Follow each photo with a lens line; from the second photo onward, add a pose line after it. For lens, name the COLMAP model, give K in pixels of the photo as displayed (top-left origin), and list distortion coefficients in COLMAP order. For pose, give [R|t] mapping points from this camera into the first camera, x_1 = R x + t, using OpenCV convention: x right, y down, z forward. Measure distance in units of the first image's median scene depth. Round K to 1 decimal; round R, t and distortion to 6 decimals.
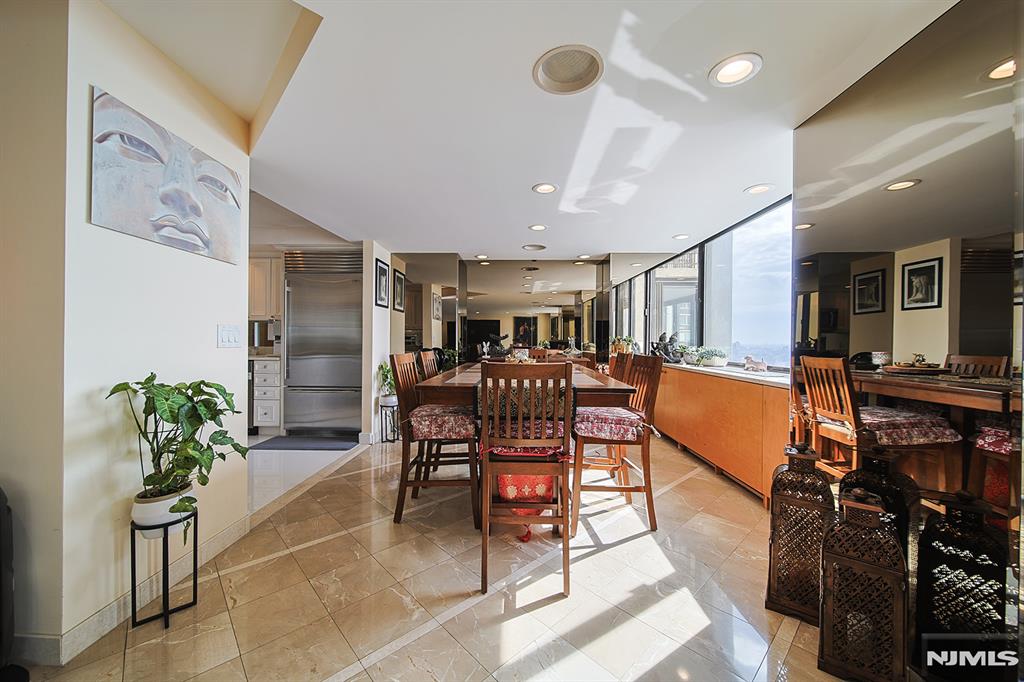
lens RADIAL K [[380.7, 0, 513.8], [0, 380.7, 341.4], [0, 0, 1]] dist [0.001160, 0.000103]
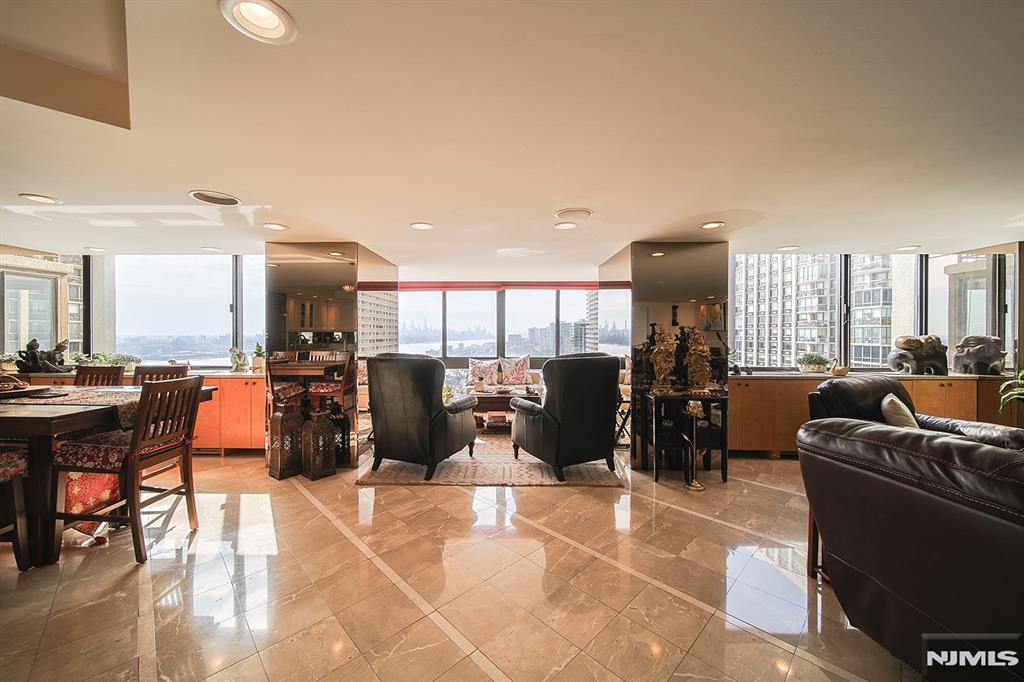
lens RADIAL K [[381.1, 0, 504.2], [0, 381.1, 335.9], [0, 0, 1]] dist [-0.000545, -0.000399]
pose [[-0.004789, -0.013868, 0.999892, -0.572892], [0.000302, 0.999904, 0.013869, -0.051017], [-0.999988, 0.000369, -0.004785, -0.094954]]
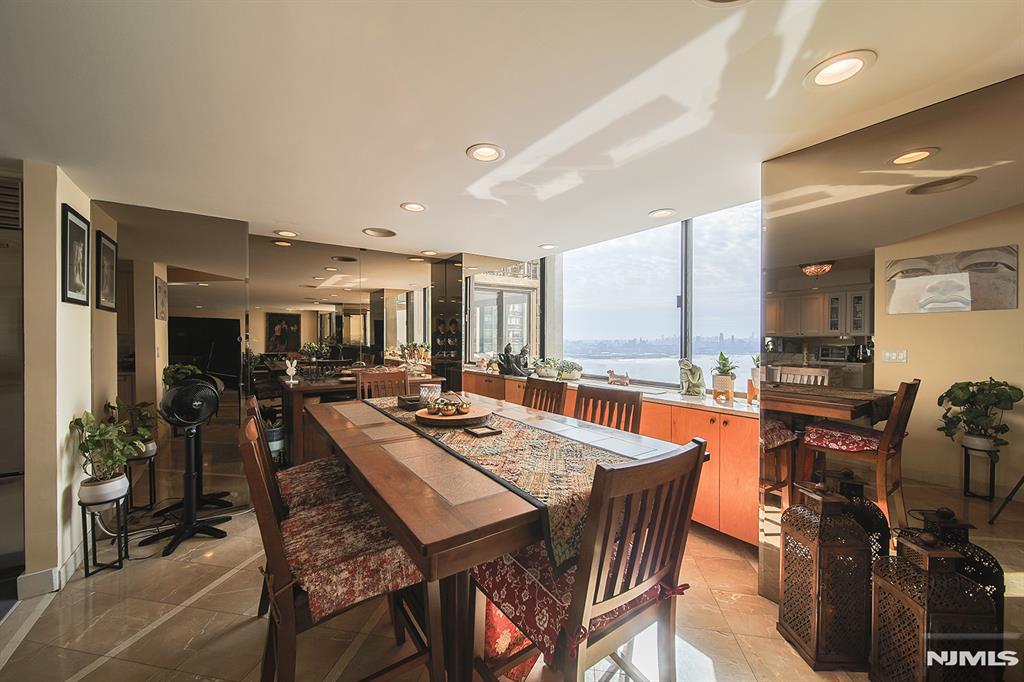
lens RADIAL K [[377.2, 0, 508.2], [0, 377.2, 339.6], [0, 0, 1]] dist [-0.000854, -0.000147]
pose [[0.810465, -0.007971, 0.585733, -0.186965], [0.004665, 0.999964, 0.007153, -0.046331], [-0.585768, -0.003065, 0.810473, 0.278551]]
